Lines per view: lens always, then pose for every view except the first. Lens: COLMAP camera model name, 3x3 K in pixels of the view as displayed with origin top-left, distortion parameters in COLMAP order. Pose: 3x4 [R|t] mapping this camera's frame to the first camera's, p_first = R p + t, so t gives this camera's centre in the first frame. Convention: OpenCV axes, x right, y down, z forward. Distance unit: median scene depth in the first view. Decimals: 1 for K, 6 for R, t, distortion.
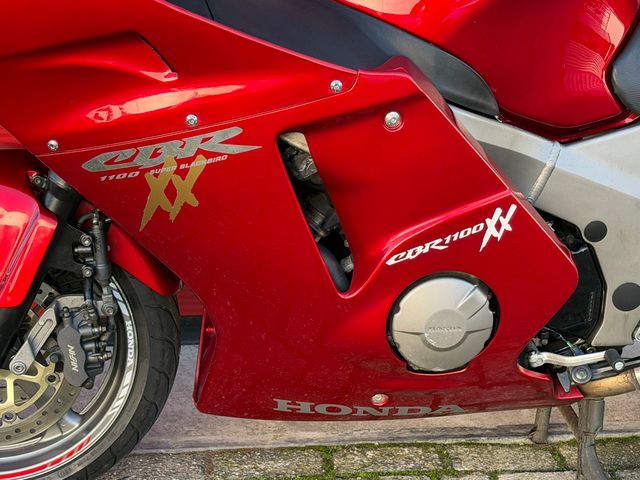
lens RADIAL K [[1386.4, 0, 320.0], [0, 1386.4, 240.0], [0, 0, 1]] dist [0.089351, 0.317906]
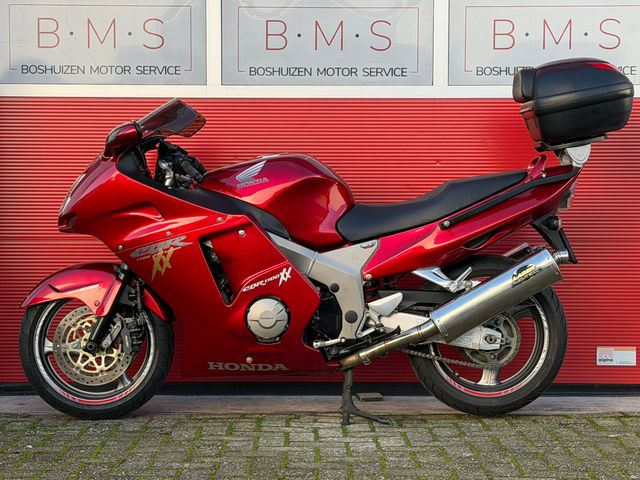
lens RADIAL K [[1386.4, 0, 320.0], [0, 1386.4, 240.0], [0, 0, 1]] dist [0.089351, 0.317906]
pose [[0.990827, -0.025097, -0.132782, 0.537742], [-0.018846, 0.947336, -0.319685, 0.753591], [0.133812, 0.319255, 0.938174, -1.448561]]
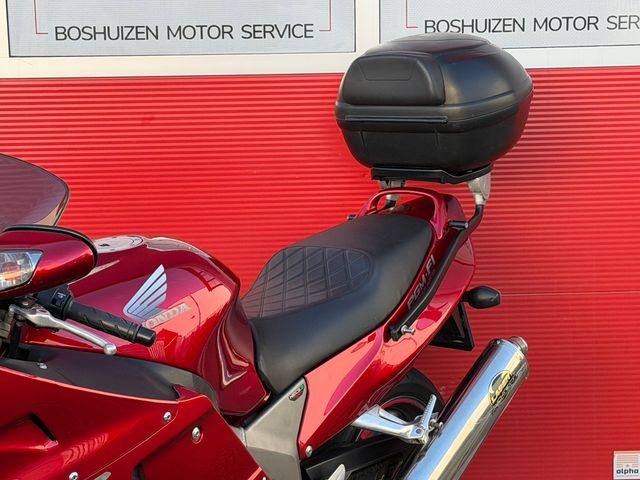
lens RADIAL K [[1429.7, 0, 320.0], [0, 1429.7, 240.0], [0, 0, 1]] dist [0.118360, 0.557897]
pose [[0.690025, -0.153134, 0.707401, -0.724748], [0.305752, 0.947546, -0.093123, -0.093058], [-0.656034, 0.280547, 0.700651, -0.028153]]
